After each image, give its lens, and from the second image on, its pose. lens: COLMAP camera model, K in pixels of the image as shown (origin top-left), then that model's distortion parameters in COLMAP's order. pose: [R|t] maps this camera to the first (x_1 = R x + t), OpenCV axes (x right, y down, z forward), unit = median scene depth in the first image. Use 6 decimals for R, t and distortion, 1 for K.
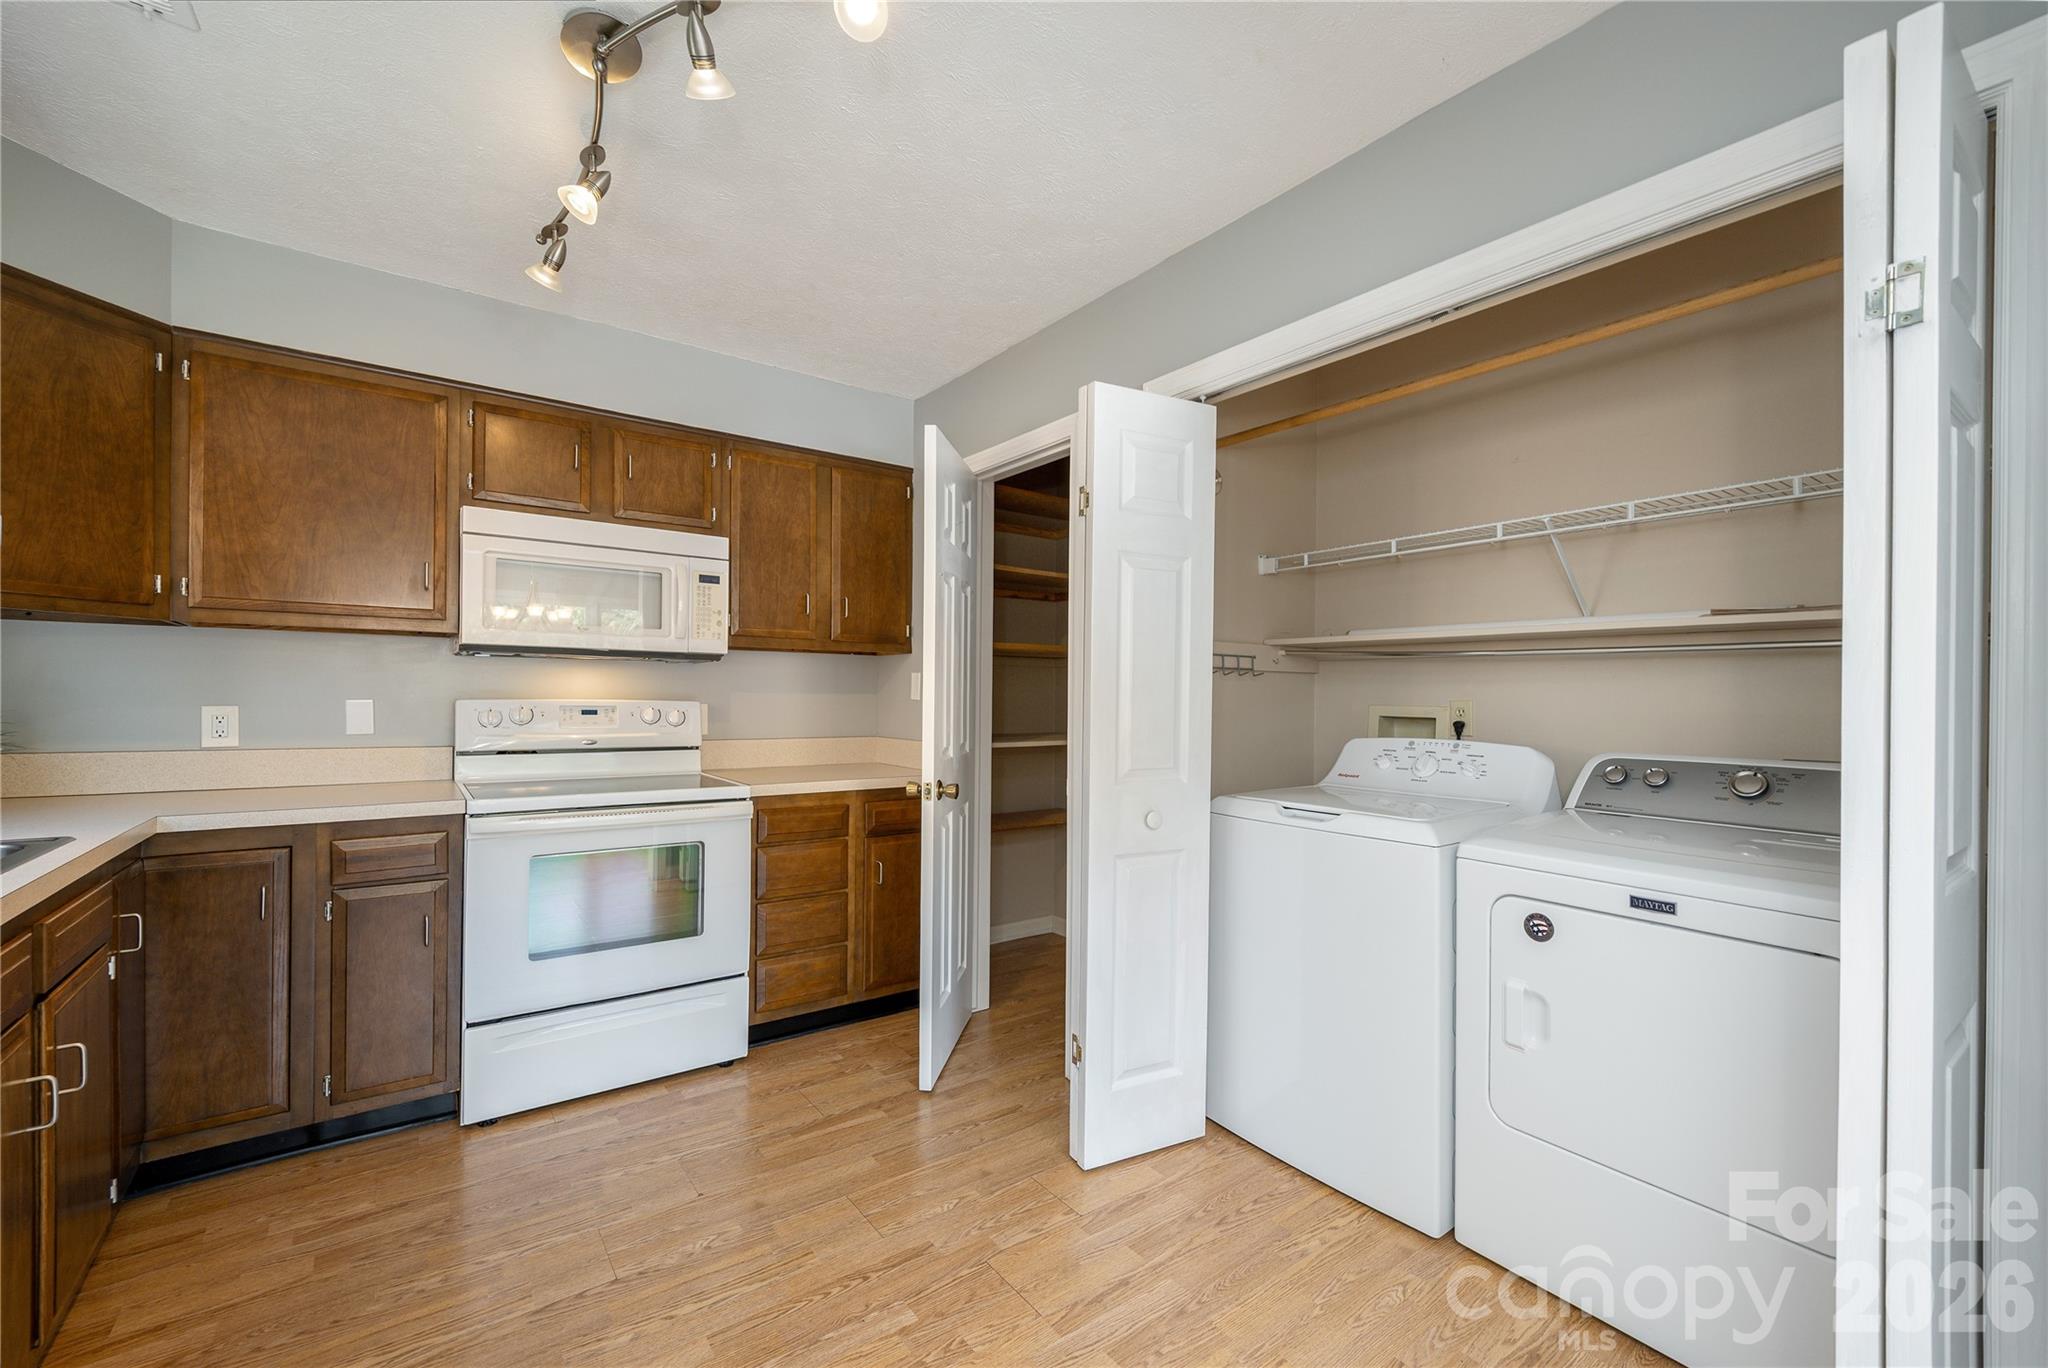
lens RADIAL K [[860.7, 0, 1117.0], [0, 860.7, 691.1], [0, 0, 1]] dist [0.000198, 0.000110]
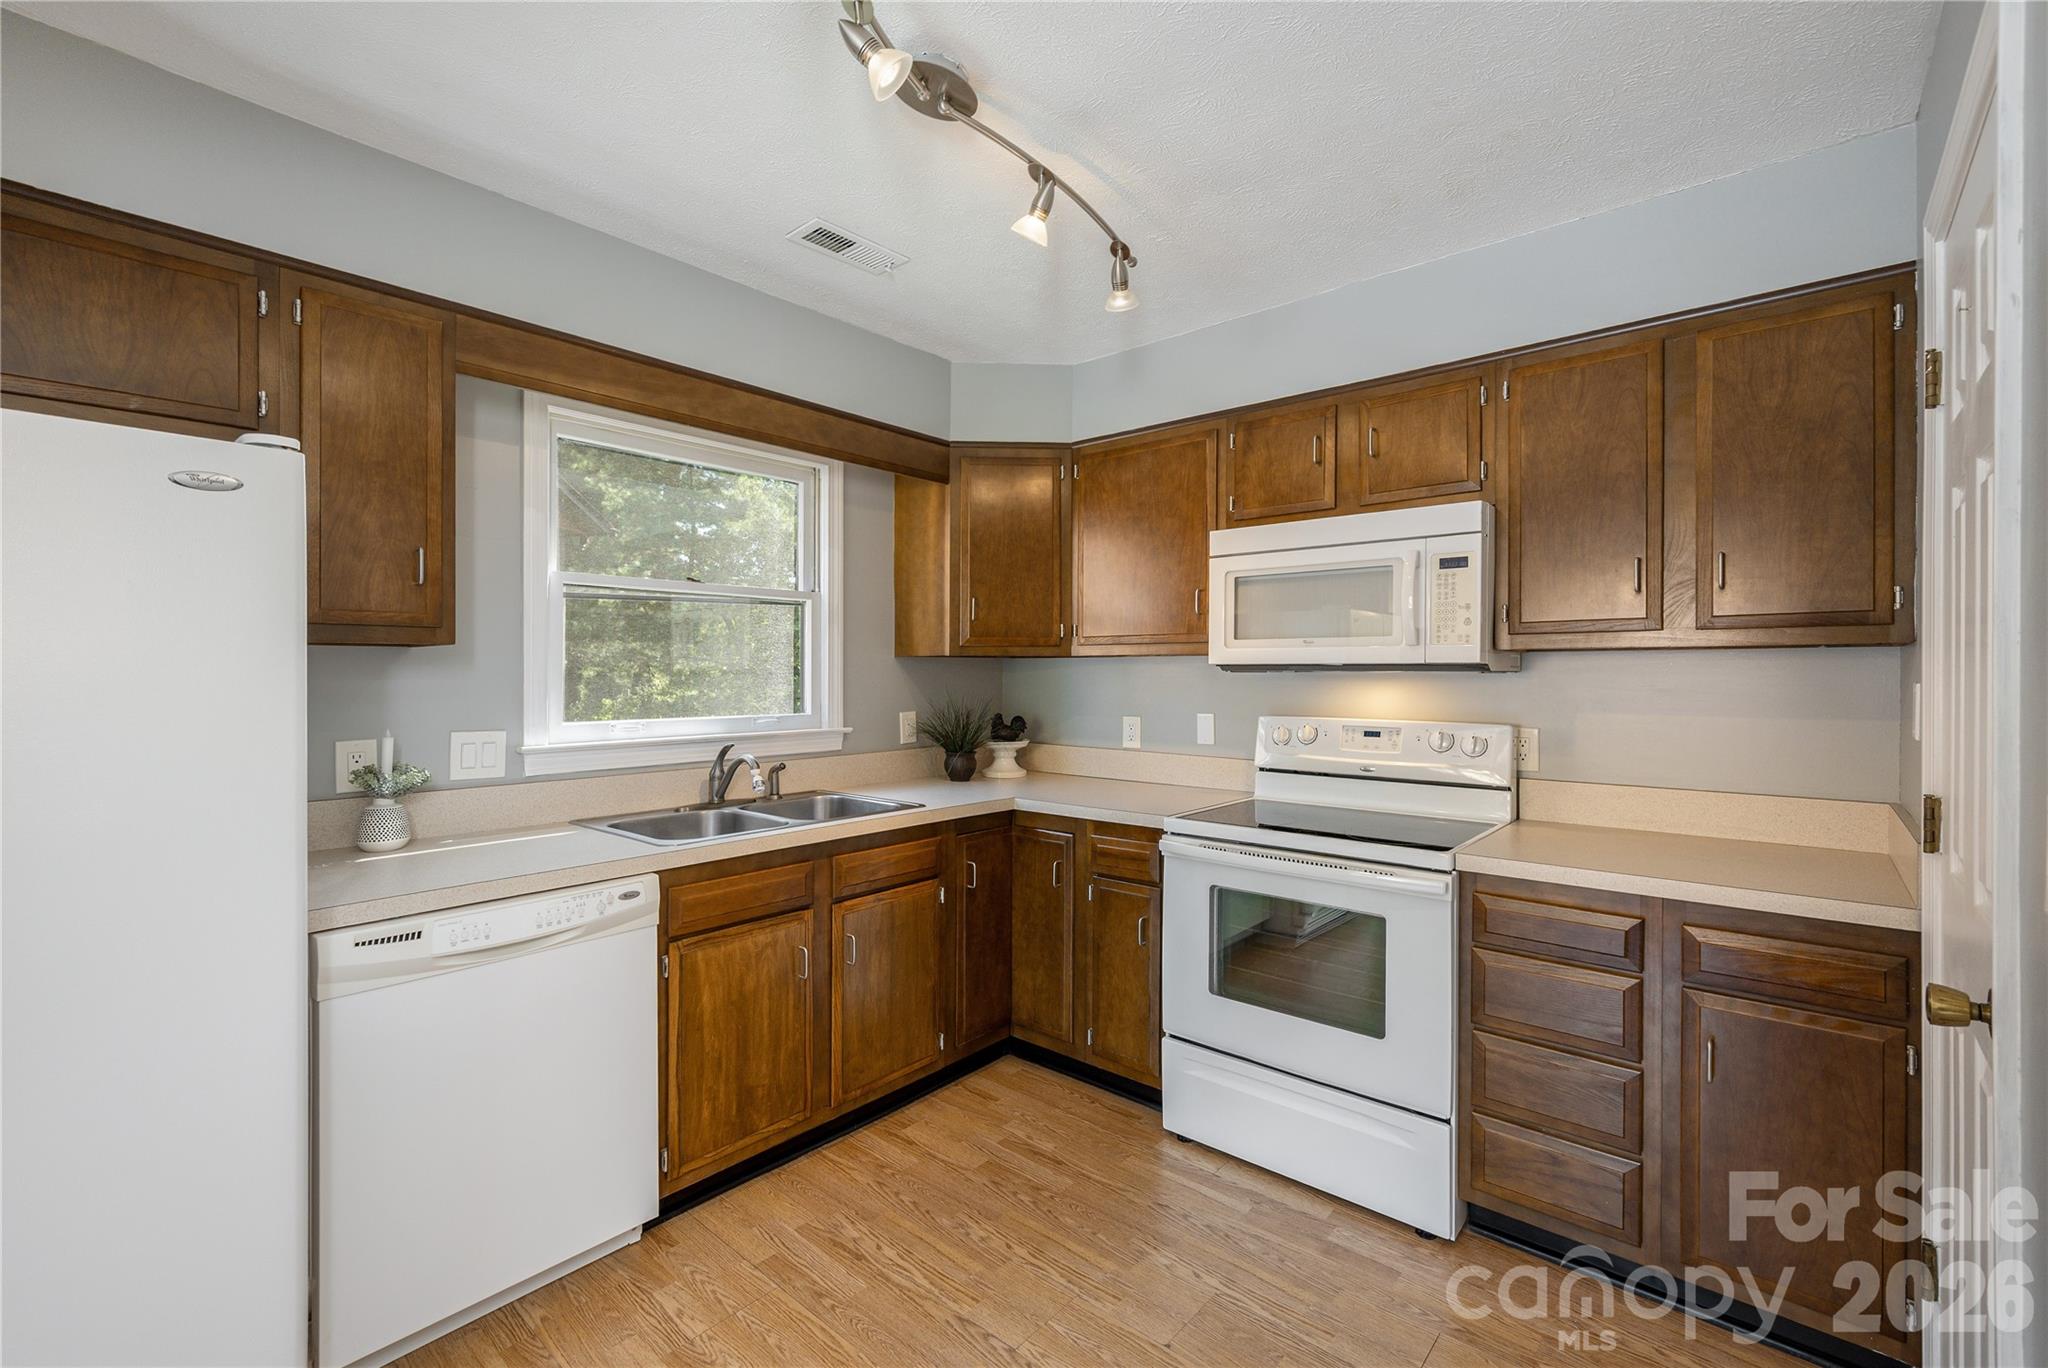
lens RADIAL K [[890.8, 0, 926.7], [0, 890.8, 673.2], [0, 0, 1]] dist [0.000288, 0.000230]
pose [[0.121975, -0.013486, -0.992442, 0.259288], [0.007075, 0.999894, -0.012717, -0.032860], [0.992508, -0.005470, 0.122058, 0.523203]]
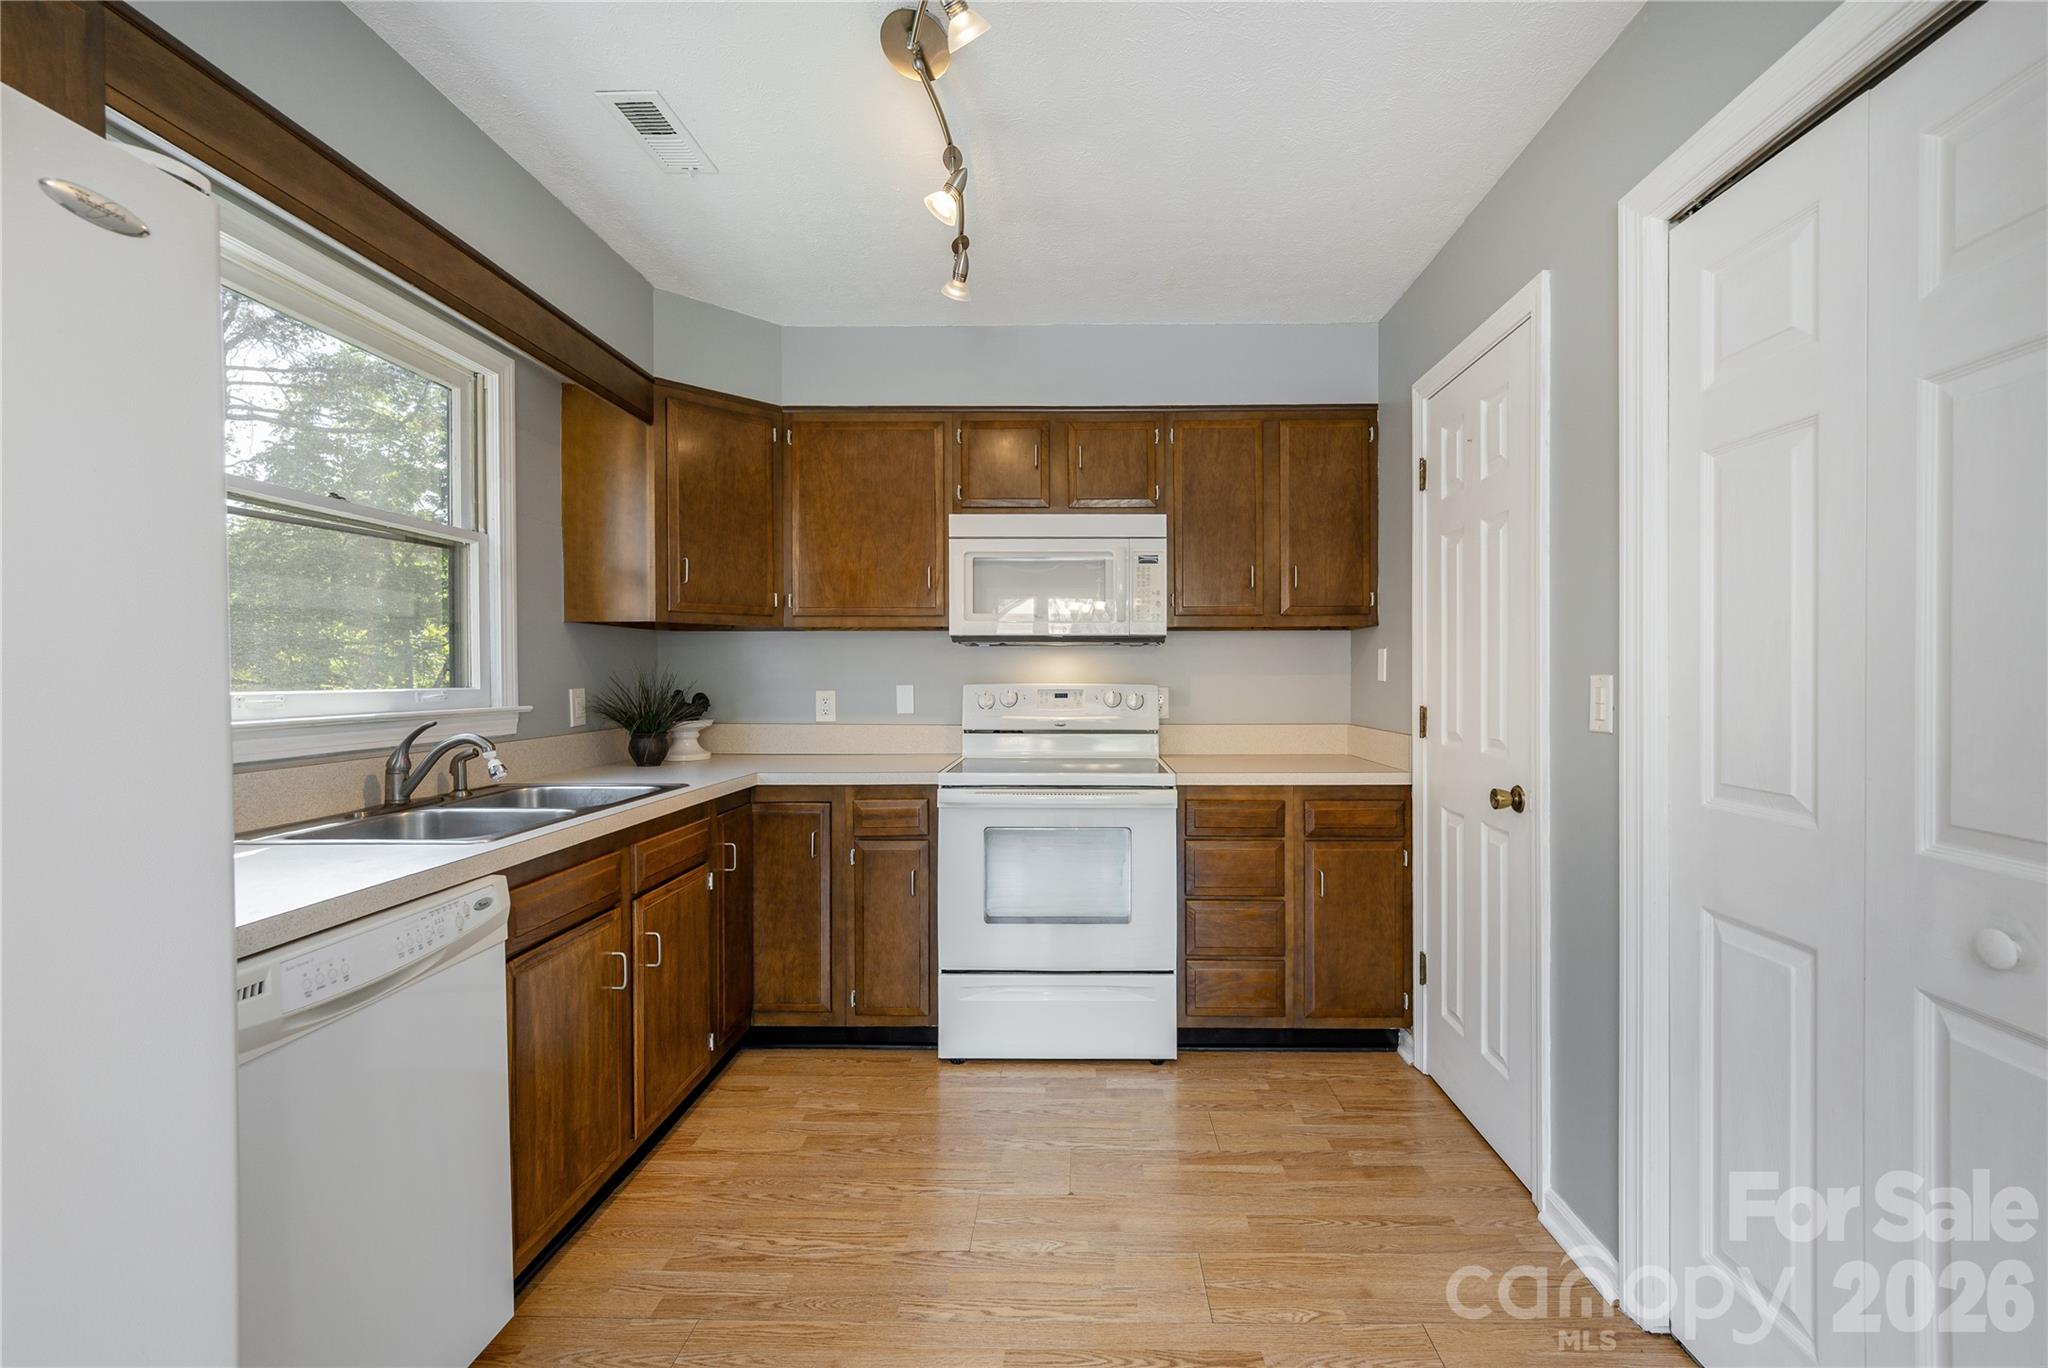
lens RADIAL K [[920.2, 0, 1074.1], [0, 920.2, 679.6], [0, 0, 1]] dist [-0.000514, -0.000330]
pose [[0.766707, -0.010056, -0.641918, 0.146968], [0.014034, 0.999901, 0.001097, 0.004702], [0.641844, -0.009849, 0.766772, 0.167204]]
